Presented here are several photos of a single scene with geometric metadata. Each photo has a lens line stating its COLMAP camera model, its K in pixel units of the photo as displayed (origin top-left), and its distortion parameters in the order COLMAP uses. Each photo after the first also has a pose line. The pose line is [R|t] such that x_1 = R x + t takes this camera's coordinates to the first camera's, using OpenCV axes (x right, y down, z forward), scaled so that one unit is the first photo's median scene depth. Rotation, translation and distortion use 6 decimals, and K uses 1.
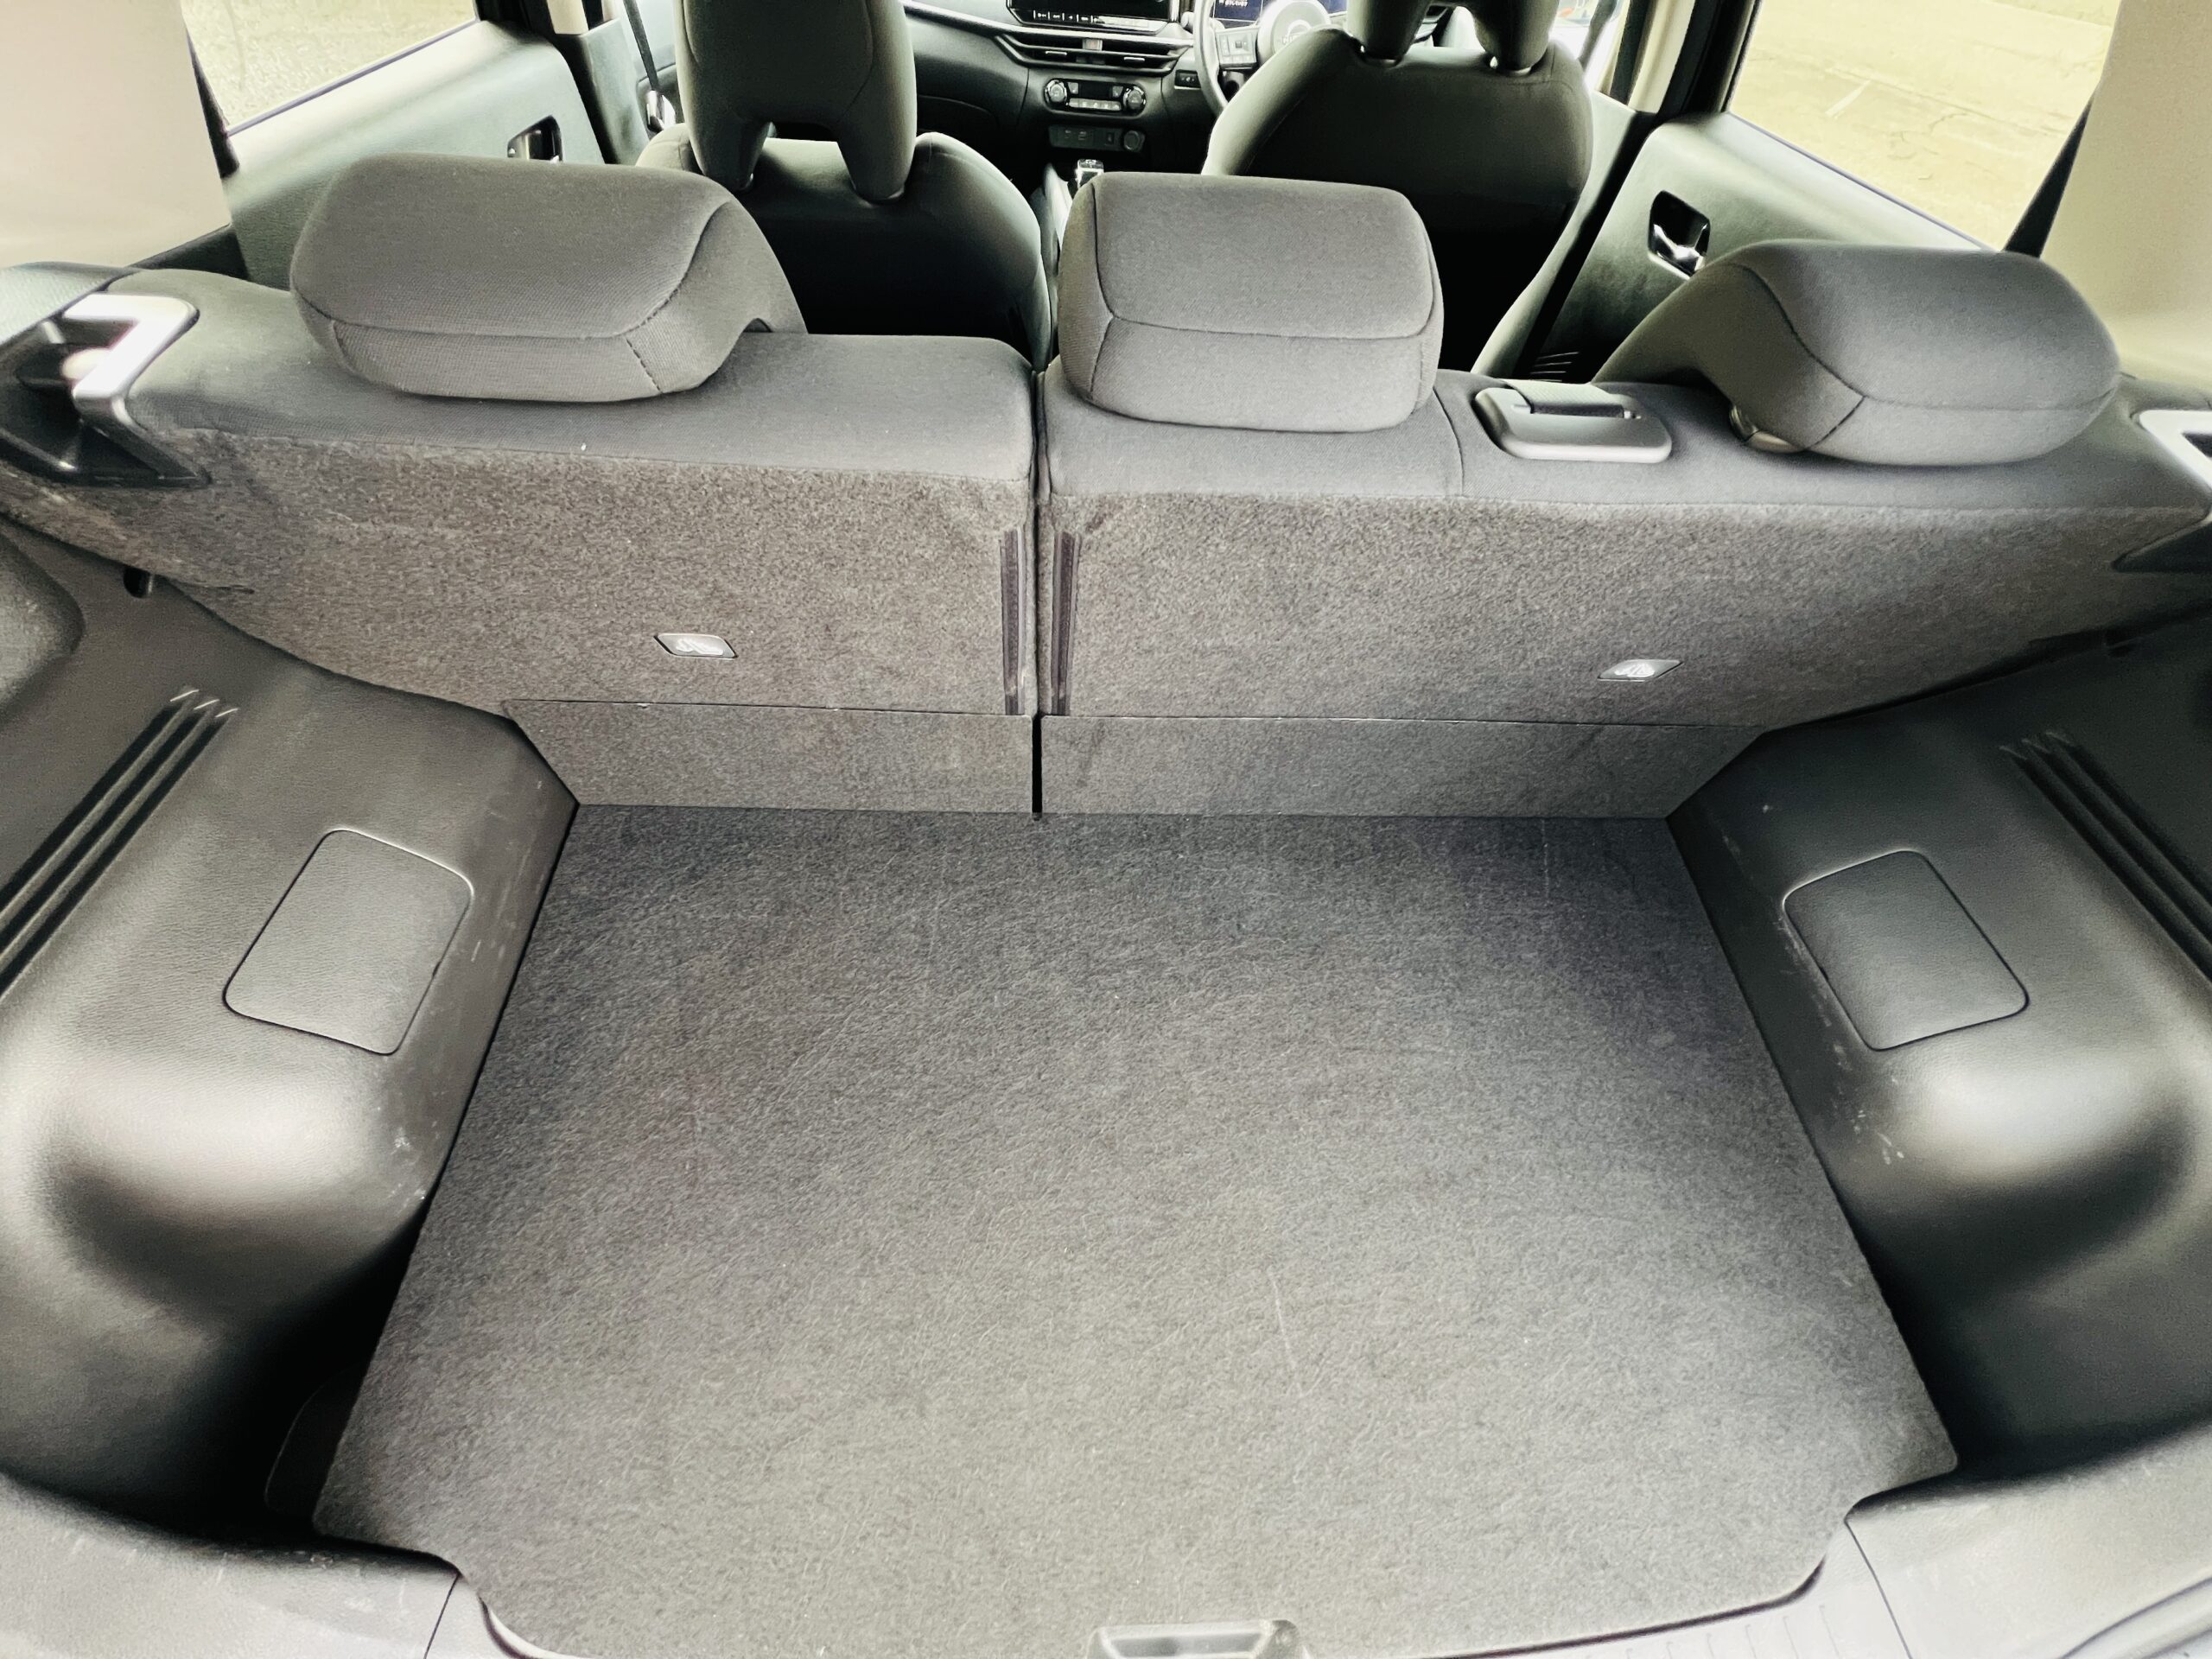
lens RADIAL K [[876.4, 0, 1102.4], [0, 876.4, 818.0], [0, 0, 1]] dist [-0.001215, 0.000334]
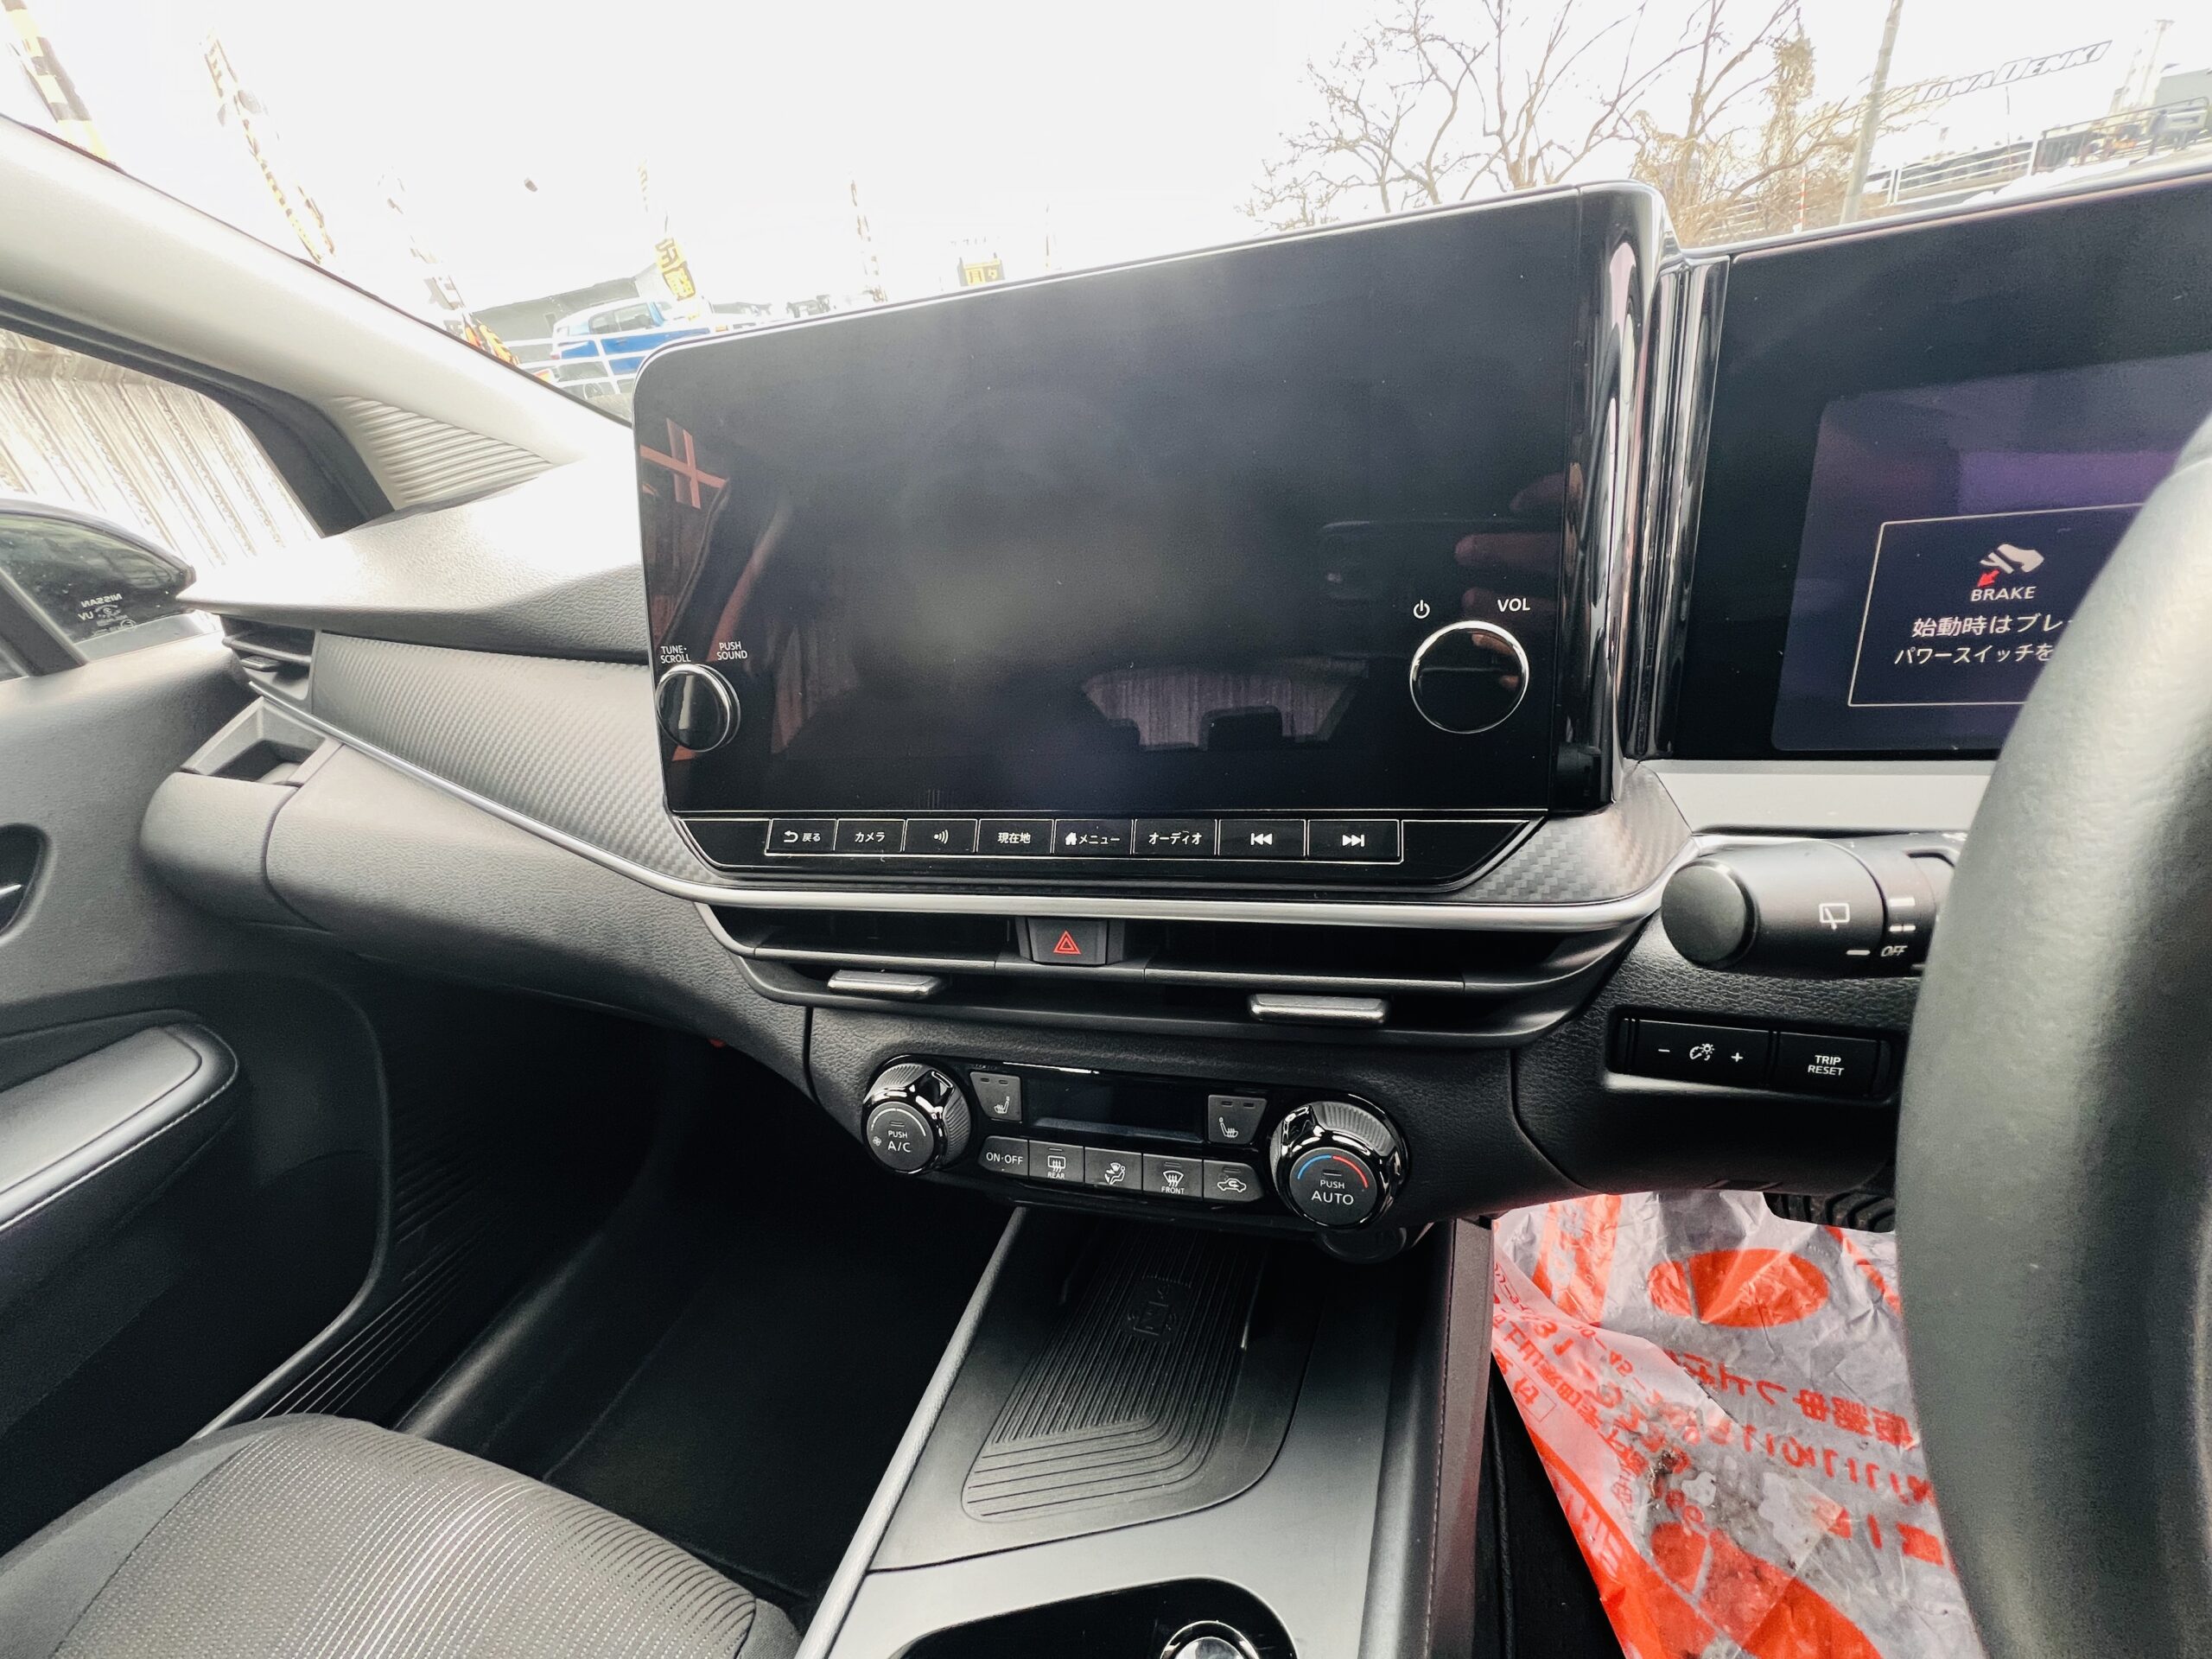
lens RADIAL K [[899.9, 0, 1097.4], [0, 899.9, 828.7], [0, 0, 1]] dist [-0.004852, 0.001310]
pose [[0.911115, -0.012425, -0.411965, 0.181589], [-0.147614, 0.923401, -0.354316, -2.217406], [0.384811, 0.383634, 0.839491, 2.221577]]
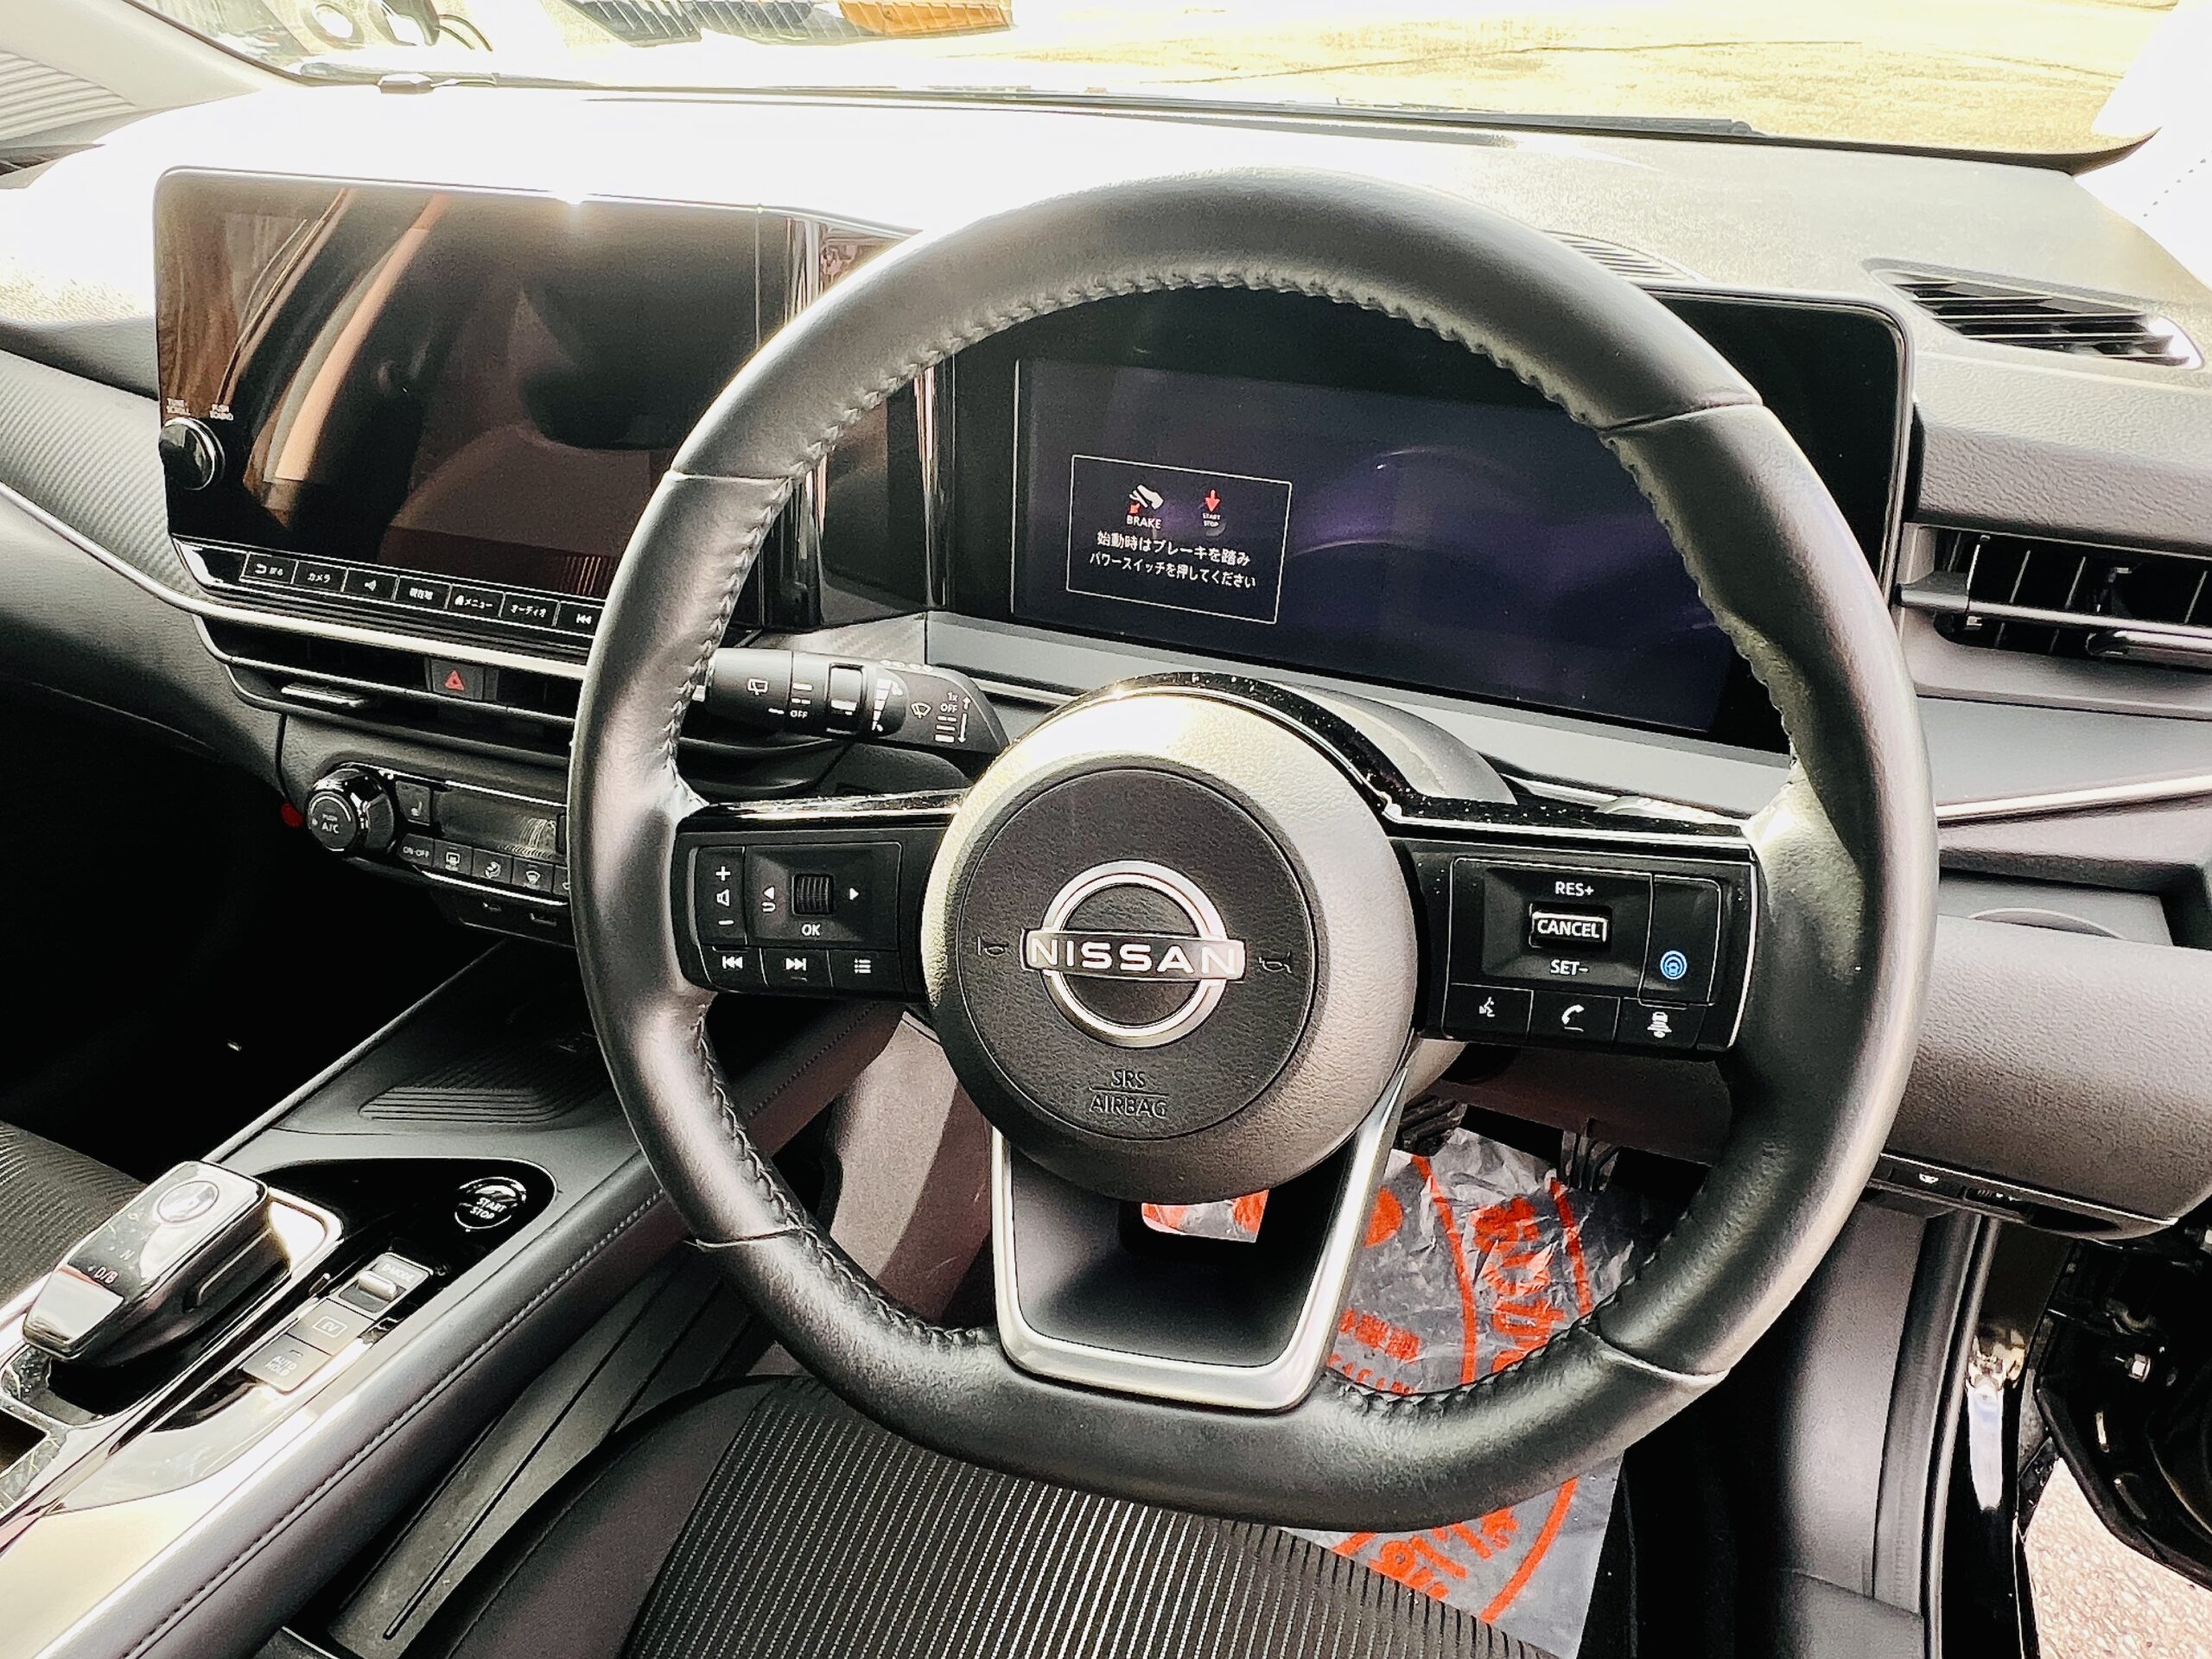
lens RADIAL K [[1422.8, 0, 1055.1], [0, 1422.8, 865.5], [0, 0, 1]] dist [0.001211, -0.002709]
pose [[0.906745, 0.174468, -0.383893, 0.750244], [-0.280769, 0.929039, -0.240948, -2.086583], [0.314614, 0.326264, 0.891387, 1.928206]]
